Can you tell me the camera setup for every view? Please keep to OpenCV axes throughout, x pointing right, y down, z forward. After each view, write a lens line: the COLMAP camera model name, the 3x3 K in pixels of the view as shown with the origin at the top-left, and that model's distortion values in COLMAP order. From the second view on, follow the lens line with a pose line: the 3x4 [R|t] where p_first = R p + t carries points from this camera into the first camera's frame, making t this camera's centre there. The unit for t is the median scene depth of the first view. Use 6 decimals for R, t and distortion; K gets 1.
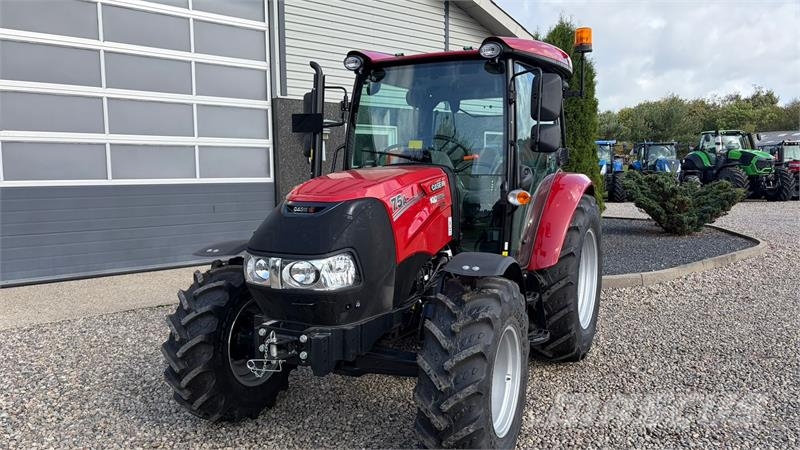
lens RADIAL K [[603.4, 0, 403.5], [0, 603.4, 227.6], [0, 0, 1]] dist [0.051946, -0.060399]
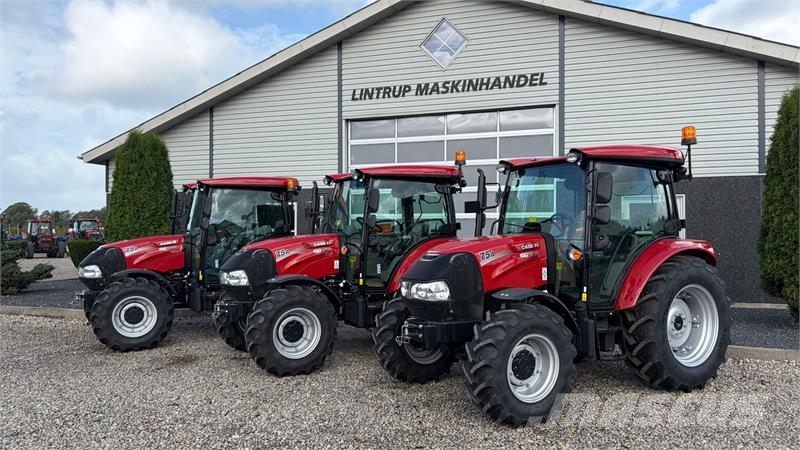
lens RADIAL K [[600.0, 0, 377.2], [0, 600.0, 224.2], [0, 0, 1]] dist [0.003358, -0.060208]
pose [[0.828908, -0.010475, -0.559287, 0.305233], [-0.055053, 0.993443, -0.100200, 0.025579], [0.556670, 0.113847, 0.822896, -0.252231]]
